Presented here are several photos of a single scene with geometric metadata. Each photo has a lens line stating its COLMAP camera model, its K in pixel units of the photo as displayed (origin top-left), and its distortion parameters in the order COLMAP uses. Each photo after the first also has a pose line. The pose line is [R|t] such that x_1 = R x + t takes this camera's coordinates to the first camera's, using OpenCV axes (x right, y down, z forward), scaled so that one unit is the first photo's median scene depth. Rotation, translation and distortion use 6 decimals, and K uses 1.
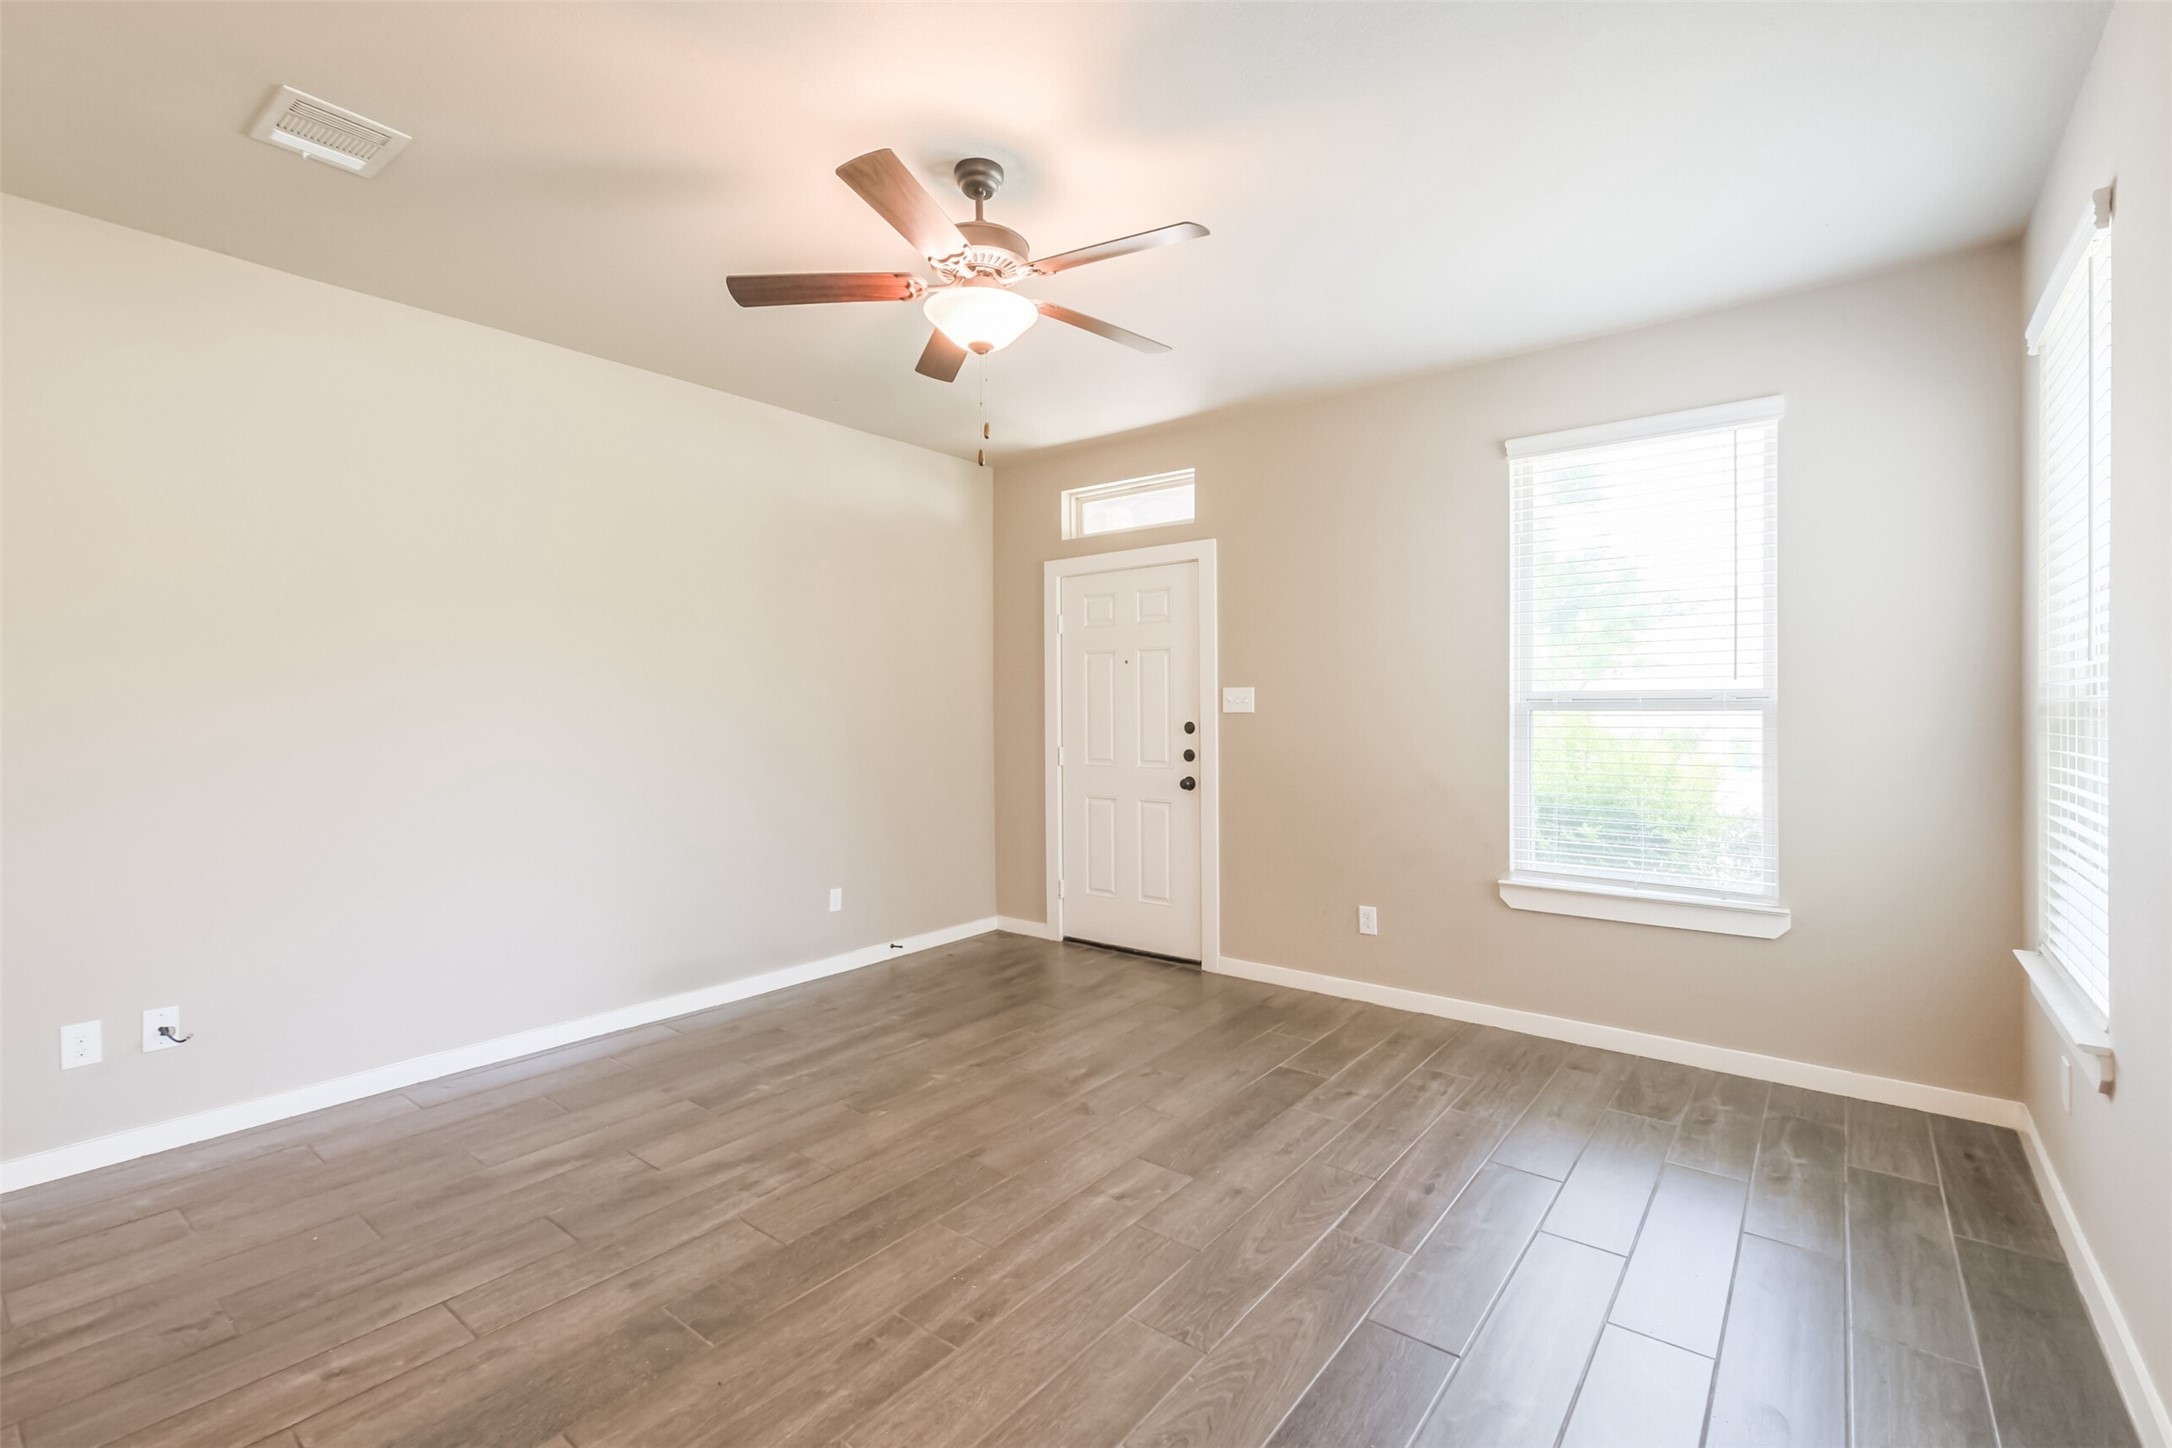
lens RADIAL K [[954.8, 0, 1088.3], [0, 954.8, 705.4], [0, 0, 1]] dist [0.002425, -0.001171]
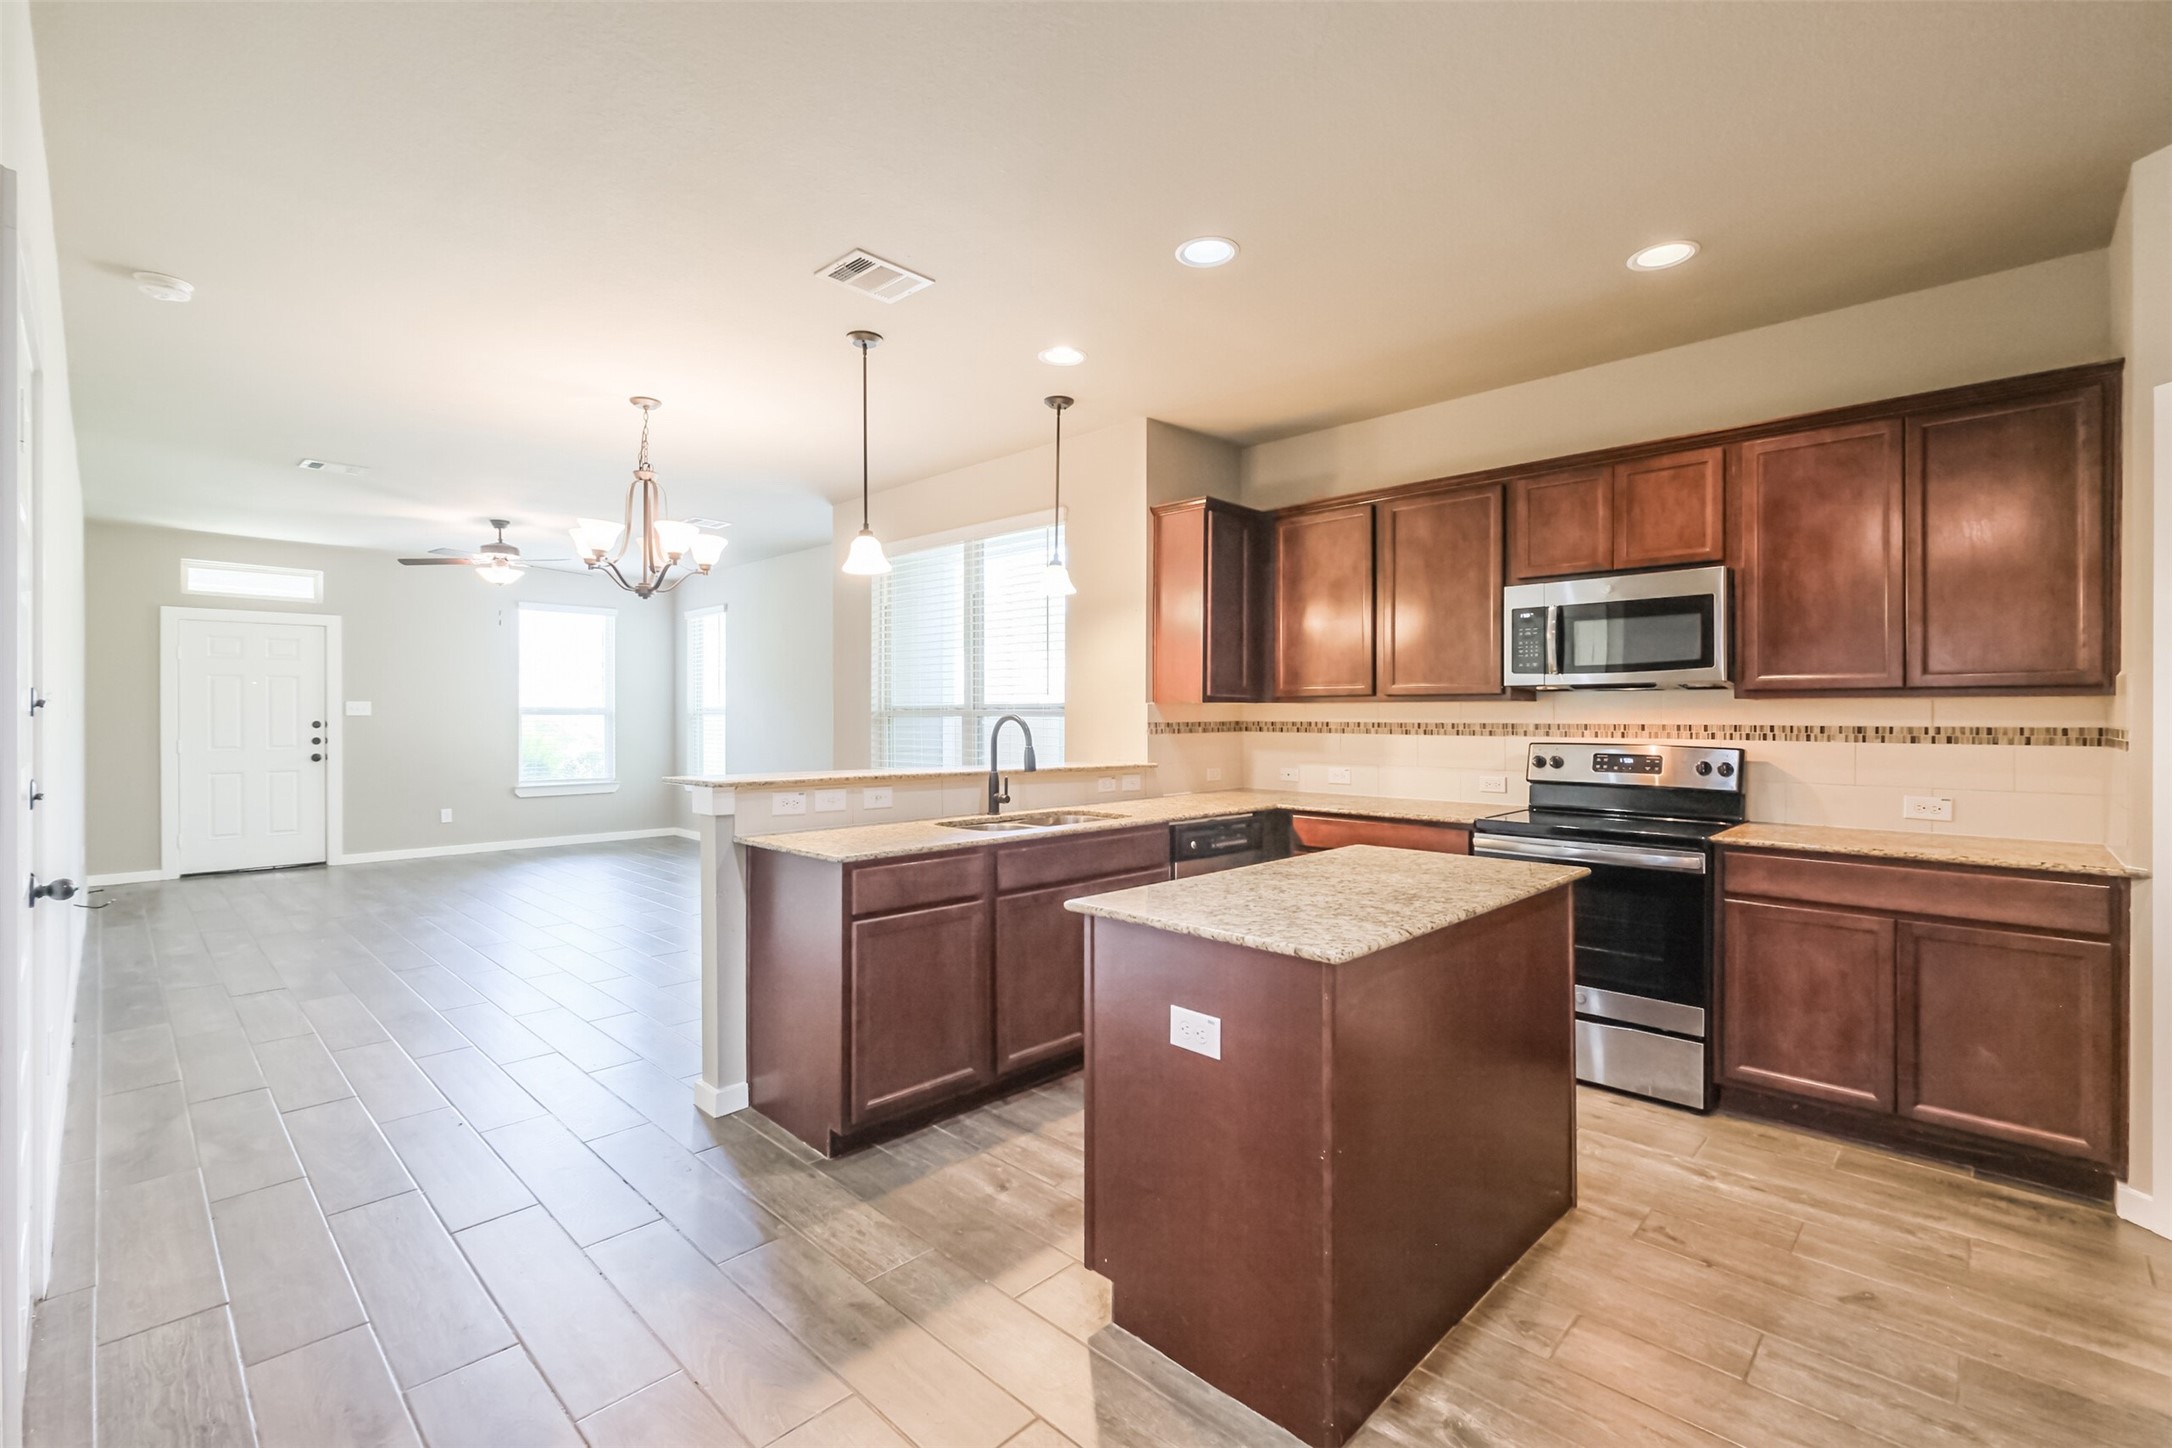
lens RADIAL K [[954.8, 0, 1087.8], [0, 954.8, 708.4], [0, 0, 1]] dist [0.002425, -0.001171]
pose [[0.102250, 0.009326, 0.994715, -1.828164], [-0.001420, 0.999956, -0.009229, 0.010885], [-0.994758, -0.000468, 0.102259, -0.670265]]
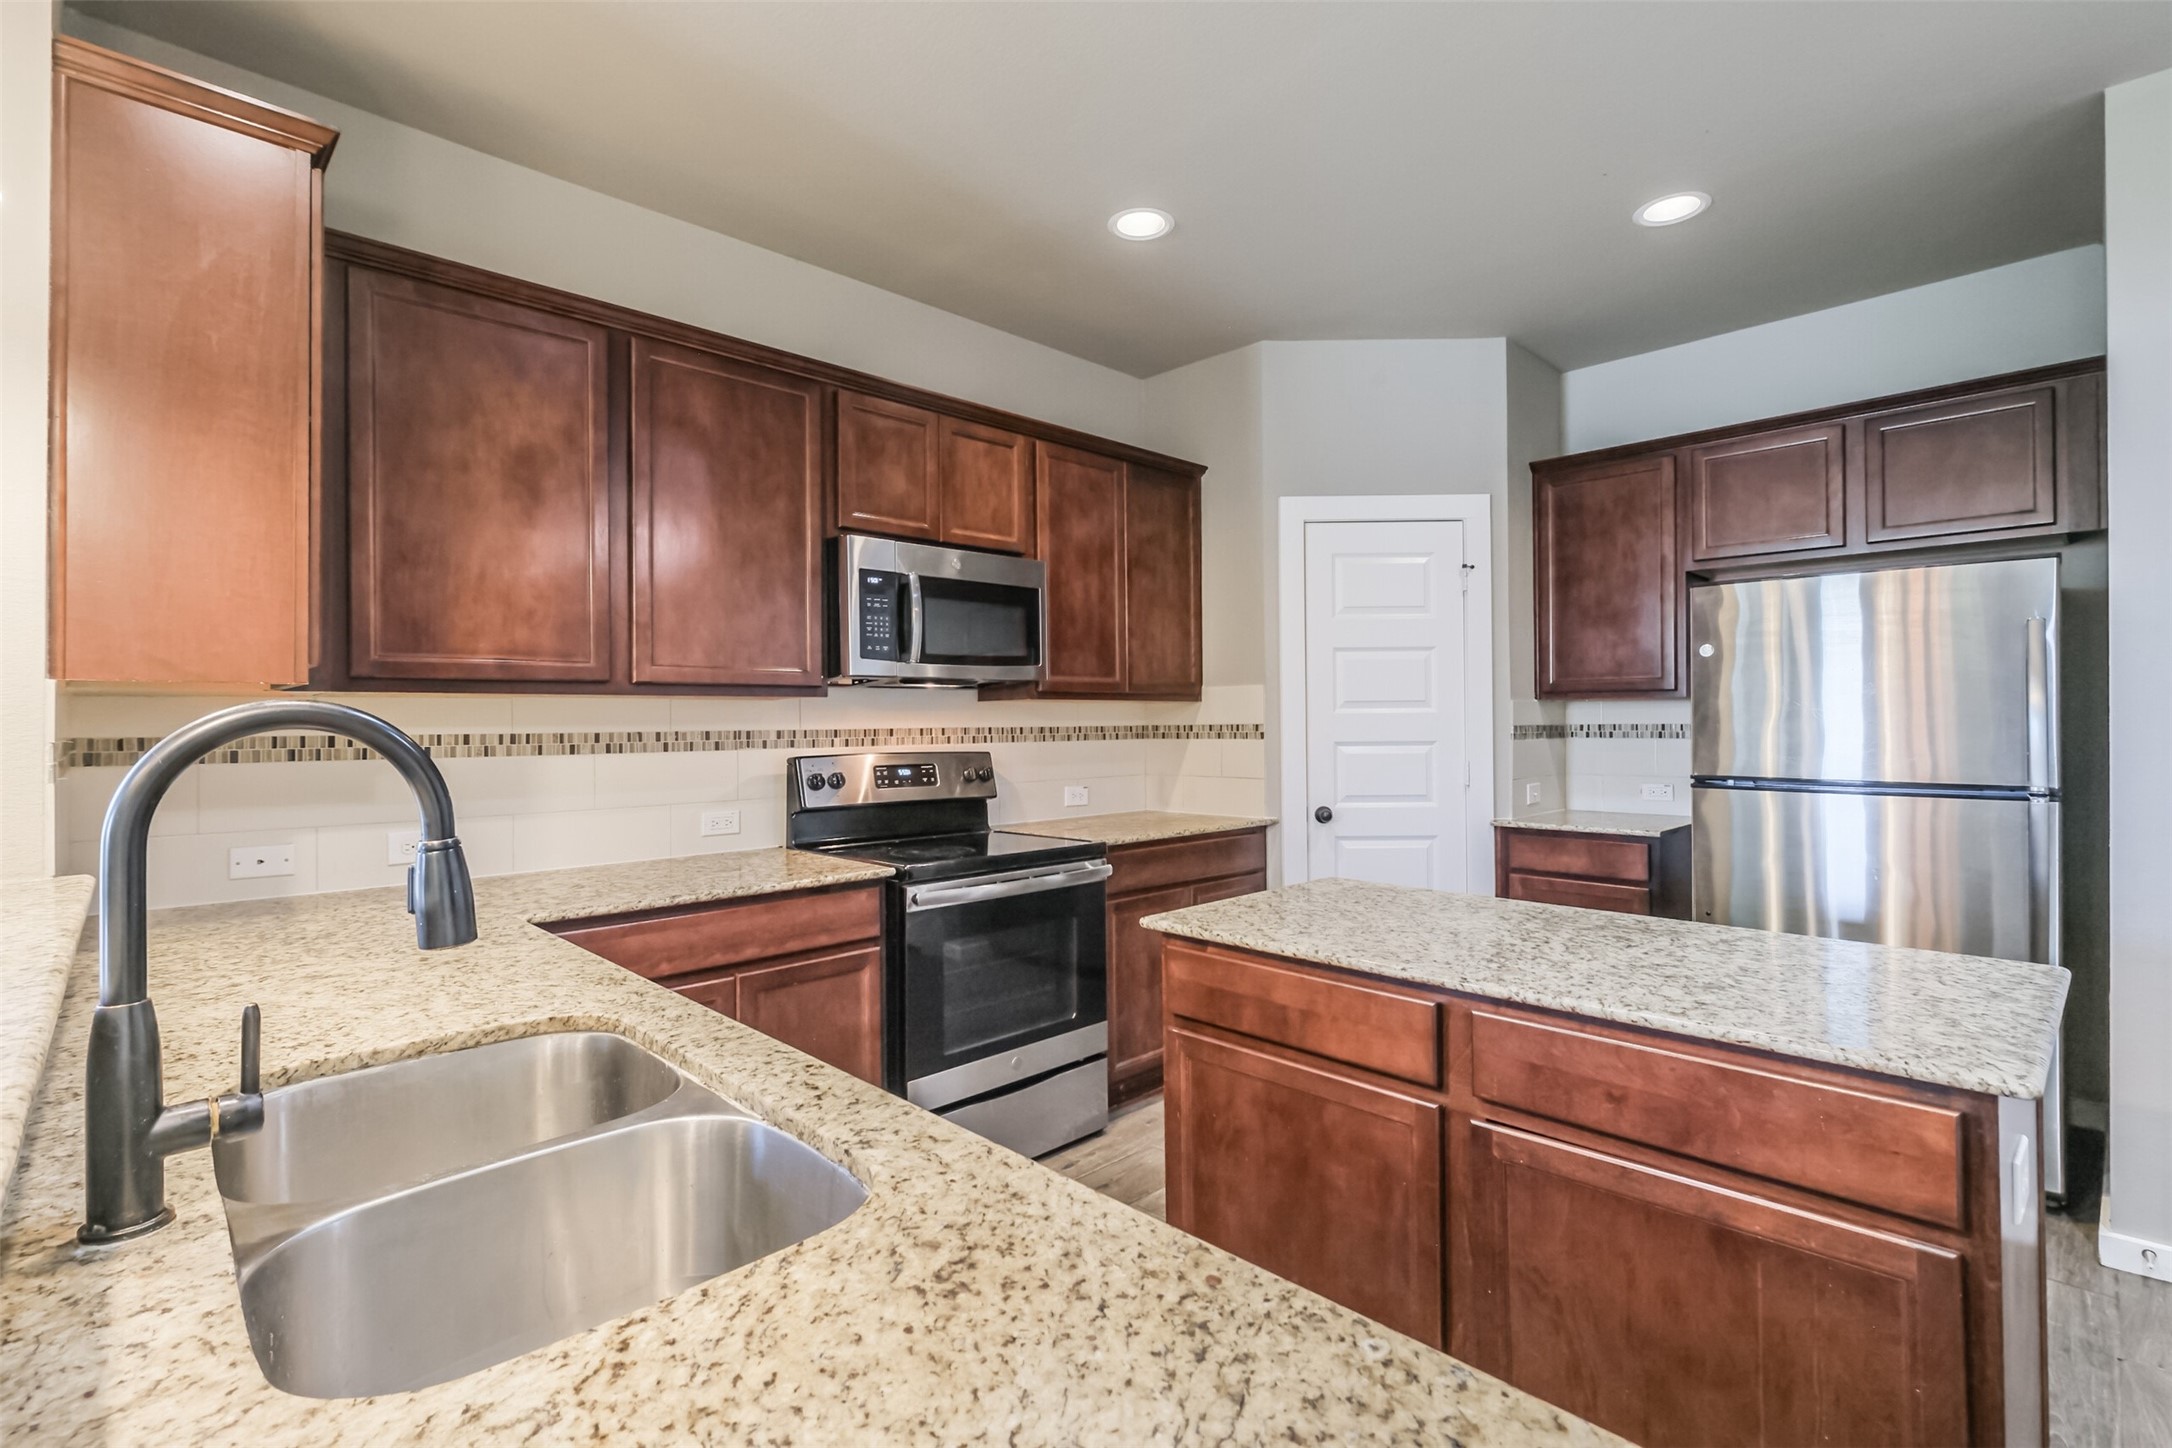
lens RADIAL K [[954.8, 0, 1078.3], [0, 954.8, 704.3], [0, 0, 1]] dist [0.002425, -0.001171]
pose [[-0.990438, 0.017457, 0.136852, -1.045128], [0.014842, 0.999688, -0.020103, 0.015423], [-0.137160, -0.017880, -0.990388, -0.327805]]
